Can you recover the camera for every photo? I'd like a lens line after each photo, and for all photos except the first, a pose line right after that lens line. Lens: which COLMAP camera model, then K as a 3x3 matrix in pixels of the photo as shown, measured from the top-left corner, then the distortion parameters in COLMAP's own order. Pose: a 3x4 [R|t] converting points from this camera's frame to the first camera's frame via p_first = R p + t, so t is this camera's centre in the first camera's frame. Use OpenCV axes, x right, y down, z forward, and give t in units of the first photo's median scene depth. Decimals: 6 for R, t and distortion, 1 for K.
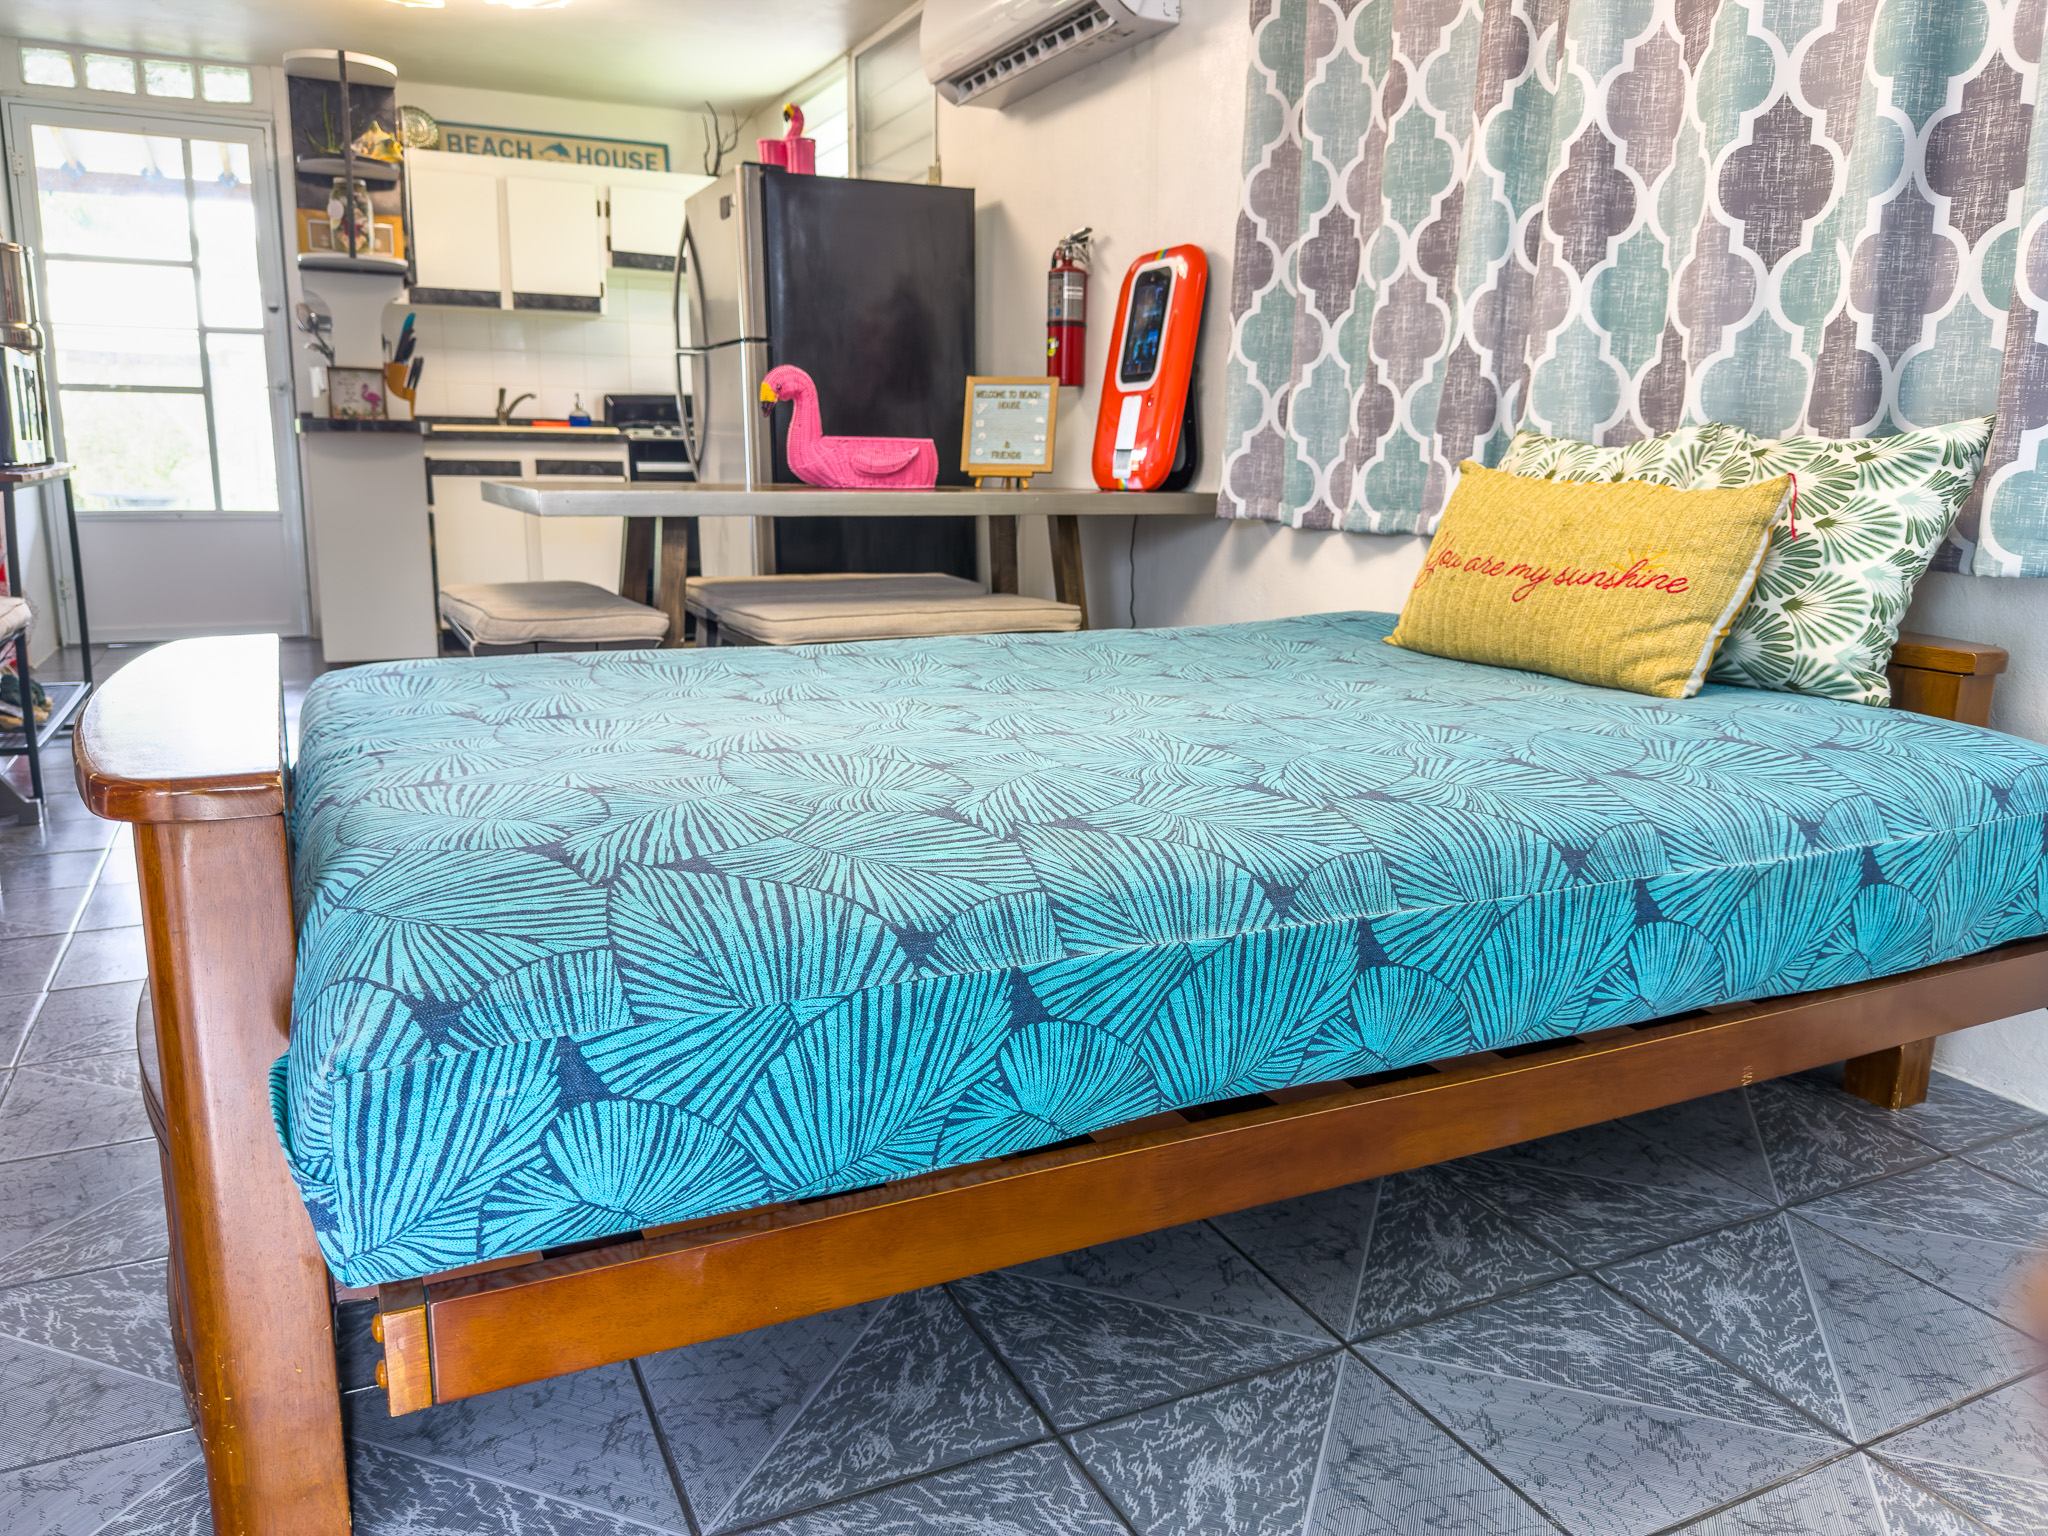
lens RADIAL K [[1414.9, 0, 1024.0], [0, 1414.9, 768.0], [0, 0, 1]] dist [0.006345, 0.001867]
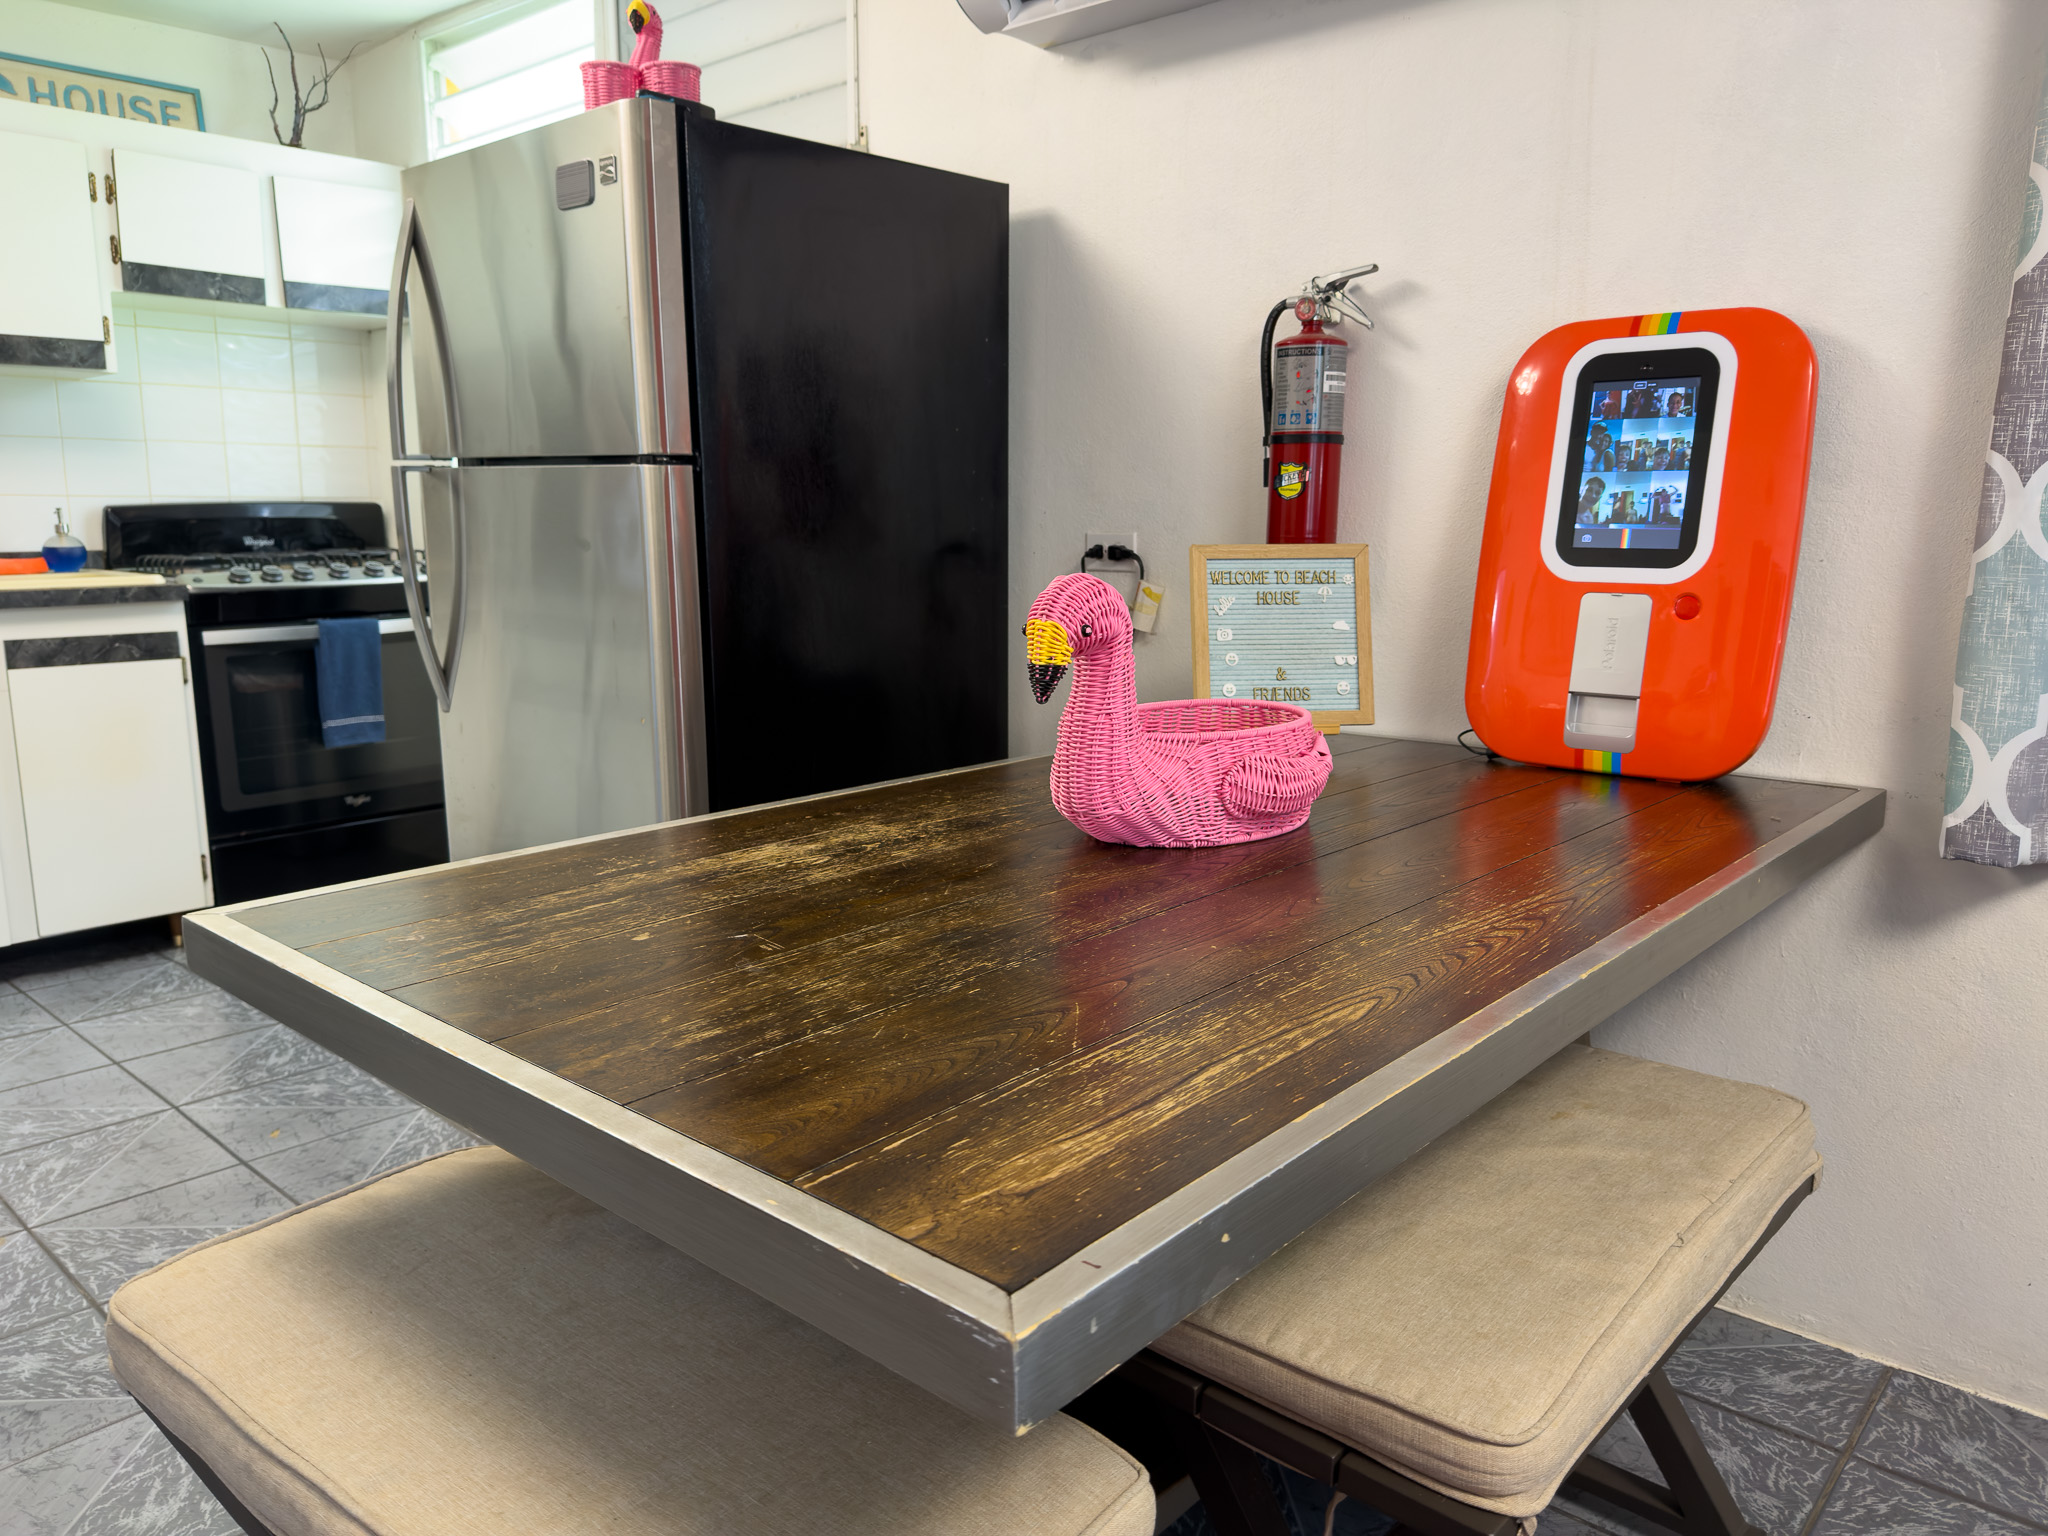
lens RADIAL K [[1447.3, 0, 1024.0], [0, 1447.3, 768.0], [0, 0, 1]] dist [0.000203, 0.001814]
pose [[0.928496, -0.078752, 0.362894, -0.203387], [0.090867, 0.995728, -0.016407, -0.135311], [-0.360052, 0.048209, 0.931686, 0.379562]]
